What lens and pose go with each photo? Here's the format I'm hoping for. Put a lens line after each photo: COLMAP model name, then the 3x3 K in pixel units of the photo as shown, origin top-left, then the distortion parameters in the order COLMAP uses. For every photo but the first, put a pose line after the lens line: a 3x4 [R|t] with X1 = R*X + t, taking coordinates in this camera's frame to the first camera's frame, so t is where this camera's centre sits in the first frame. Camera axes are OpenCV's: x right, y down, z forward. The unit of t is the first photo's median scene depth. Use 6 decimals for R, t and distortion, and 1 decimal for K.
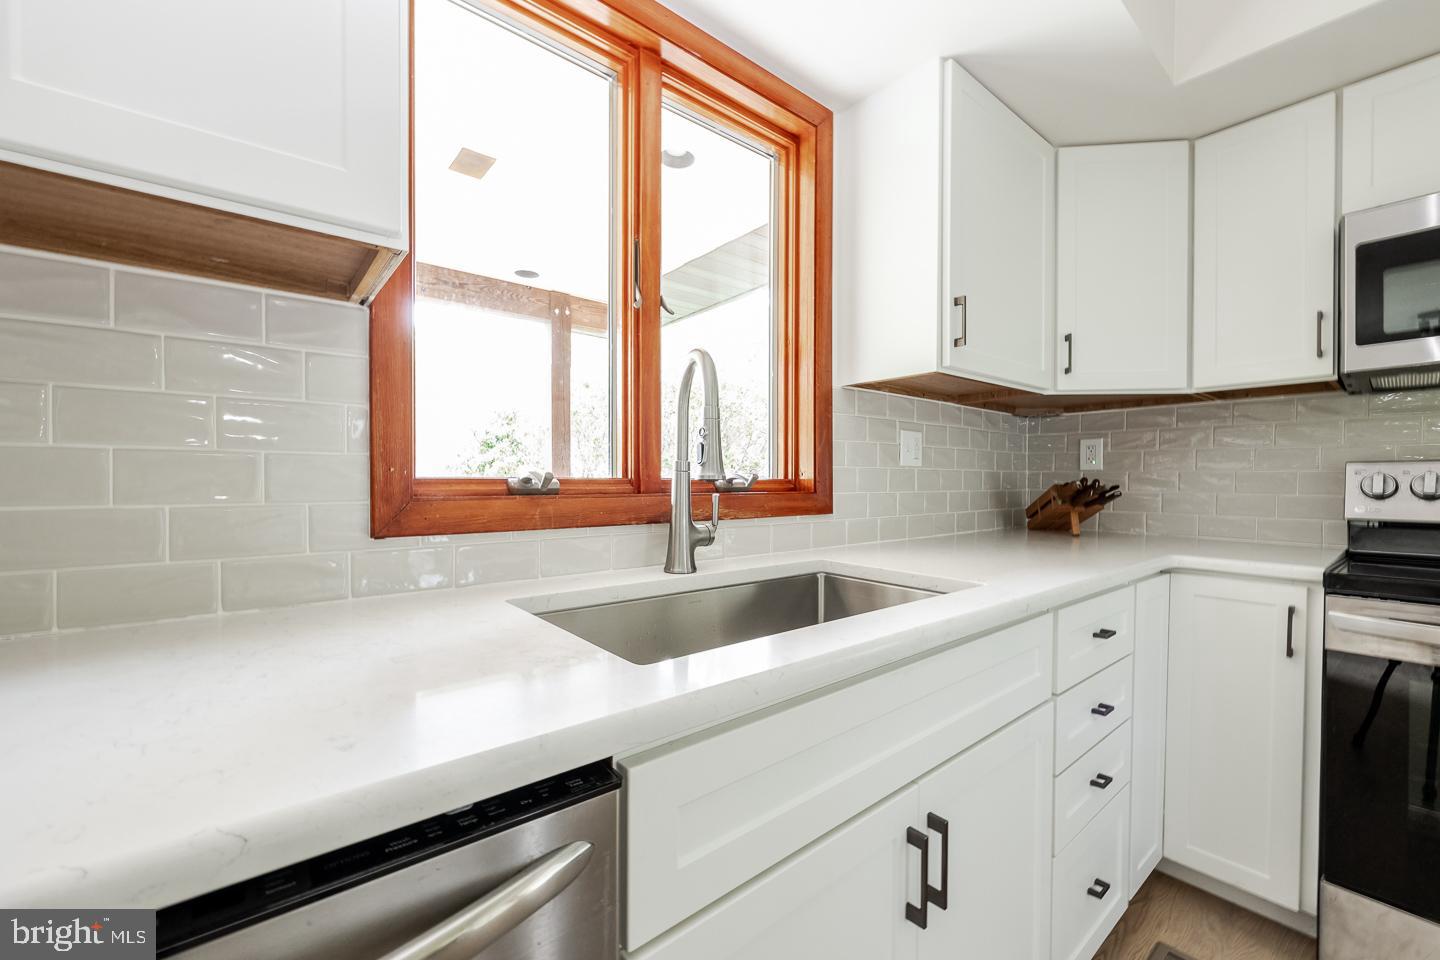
lens RADIAL K [[577.7, 0, 724.1], [0, 577.7, 487.2], [0, 0, 1]] dist [-0.000976, -0.000064]
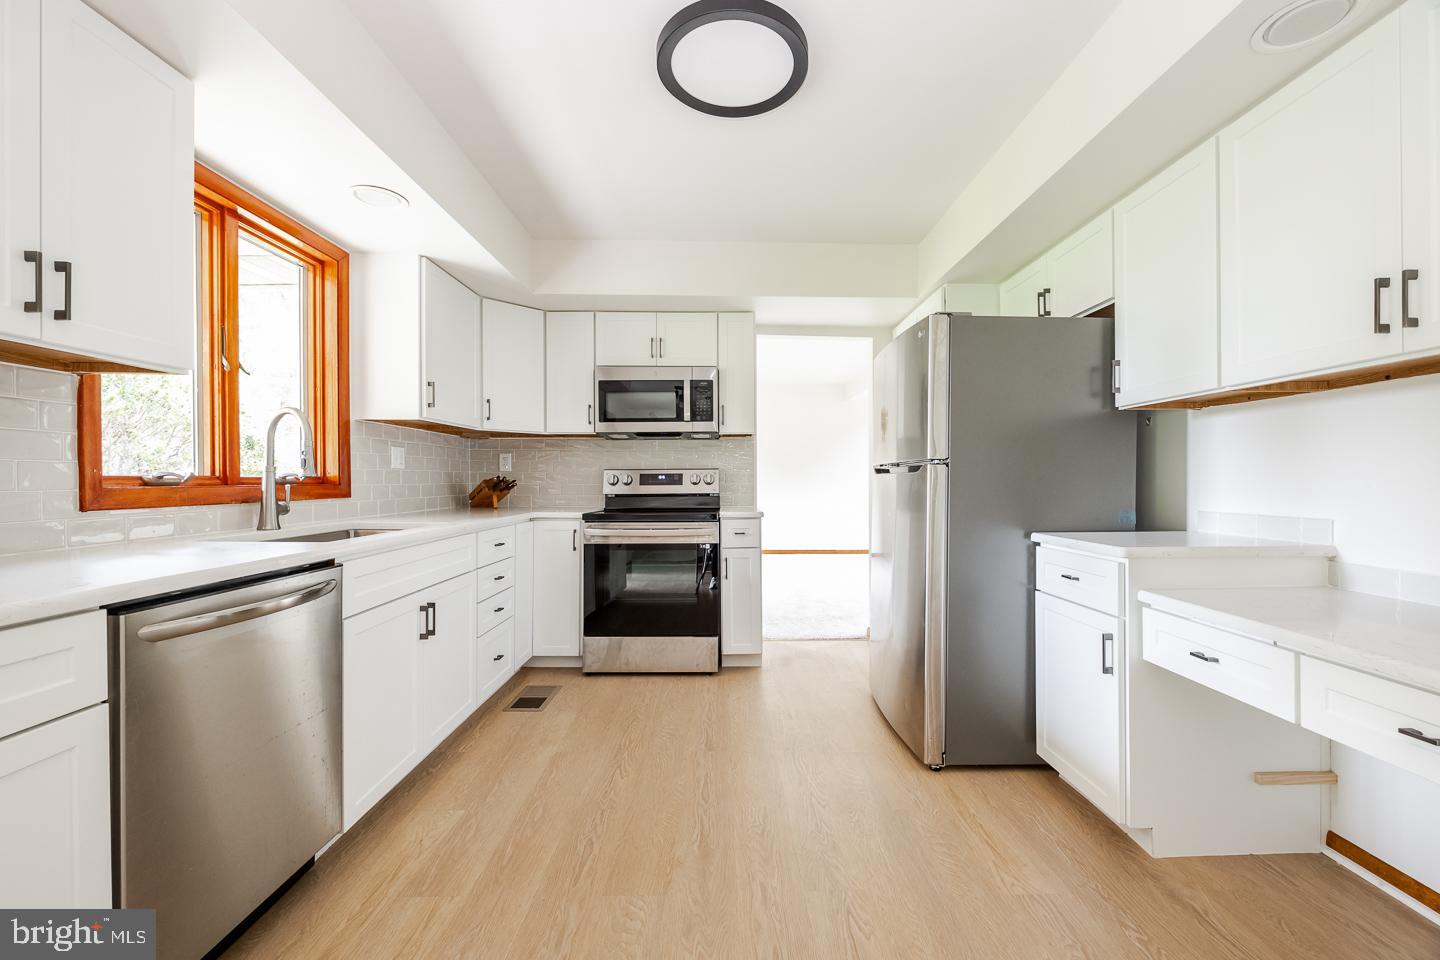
lens RADIAL K [[582.8, 0, 733.8], [0, 582.8, 482.7], [0, 0, 1]] dist [0.000939, 0.000269]
pose [[0.625549, -0.007598, 0.780148, -0.456040], [0.010185, 0.999947, 0.001572, 0.013087], [-0.780118, 0.006963, 0.625593, -0.952222]]
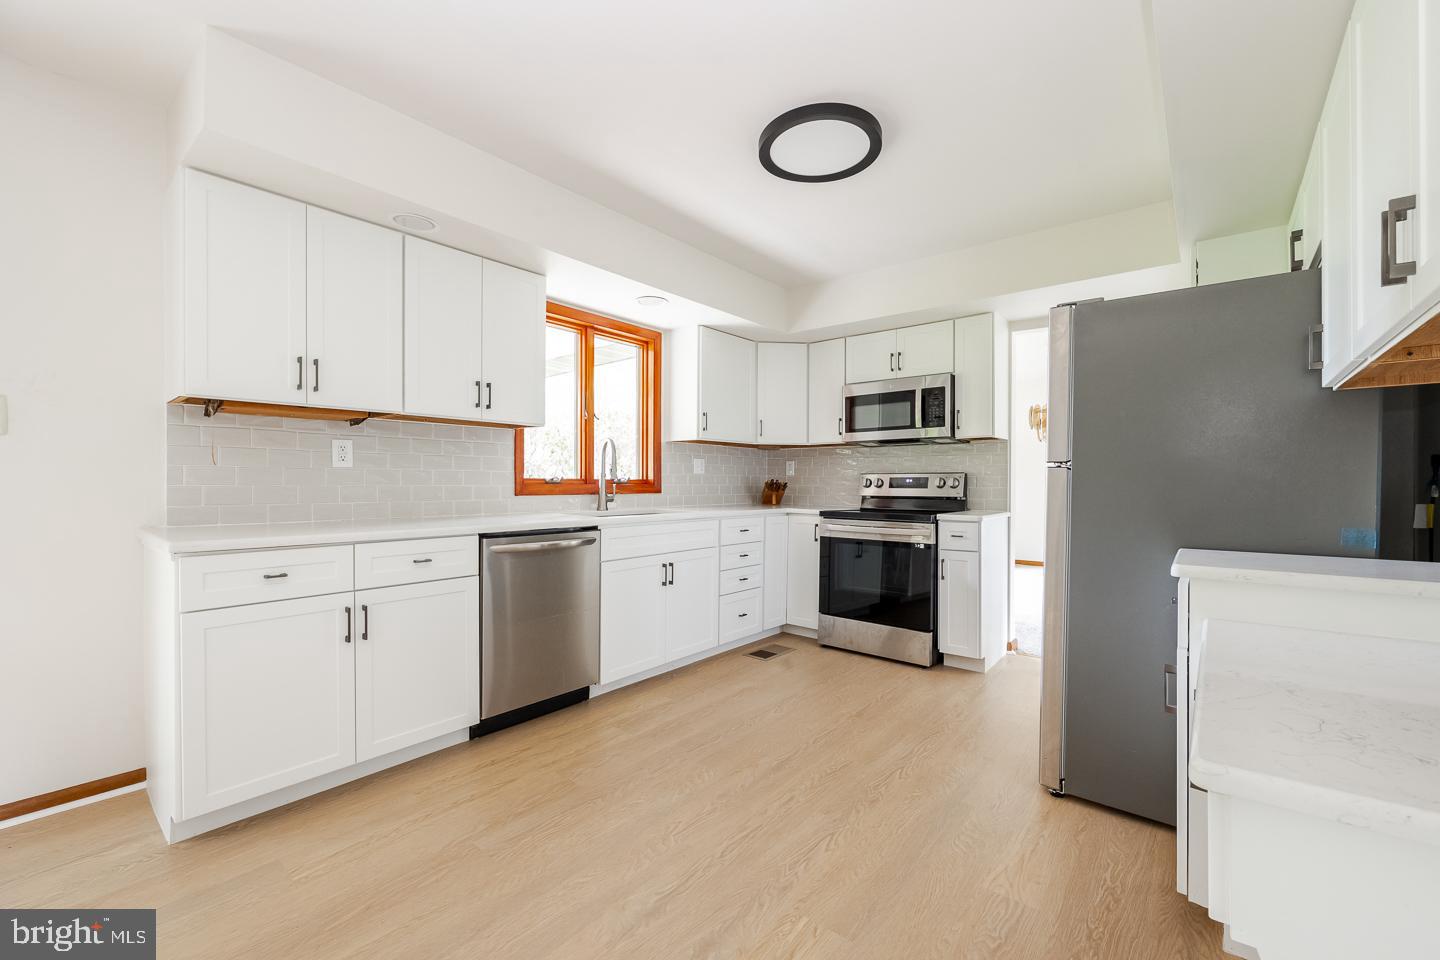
lens RADIAL K [[584.2, 0, 720.6], [0, 584.2, 485.4], [0, 0, 1]] dist [-0.000522, 0.000010]
pose [[0.983664, 0.001958, 0.180004, -0.015387], [-0.001332, 0.999993, -0.003597, 0.022561], [-0.180010, 0.003298, 0.983659, -1.644585]]
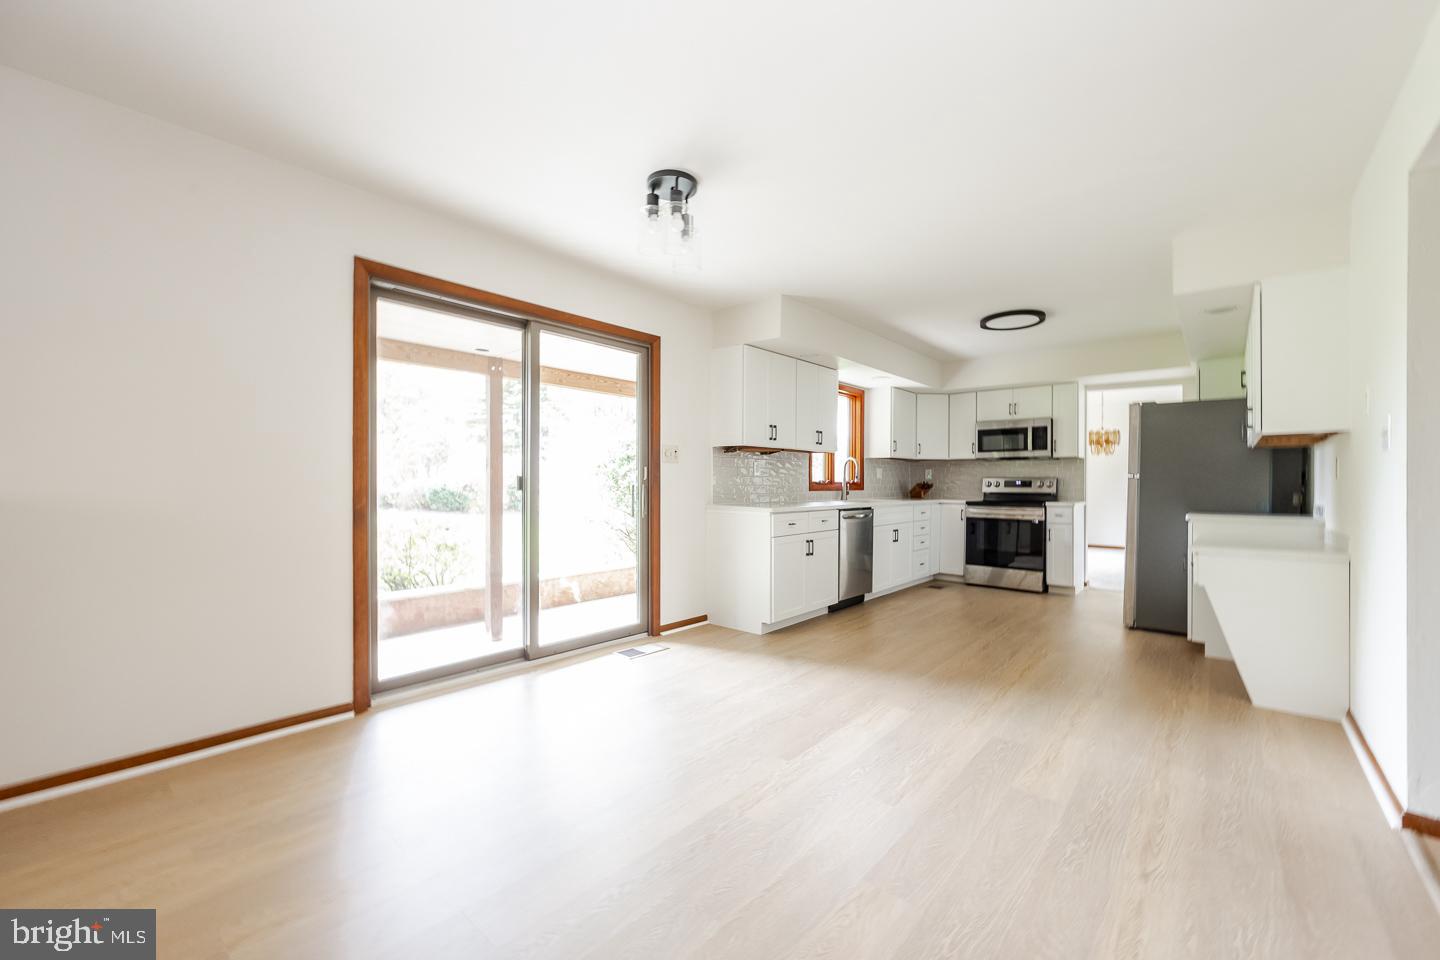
lens RADIAL K [[577.7, 0, 724.1], [0, 577.7, 487.2], [0, 0, 1]] dist [-0.000976, -0.000064]
pose [[0.986299, 0.002867, 0.164943, -1.539608], [-0.002610, 0.999995, -0.001773, 0.037015], [-0.164947, 0.001318, 0.986302, -3.006736]]
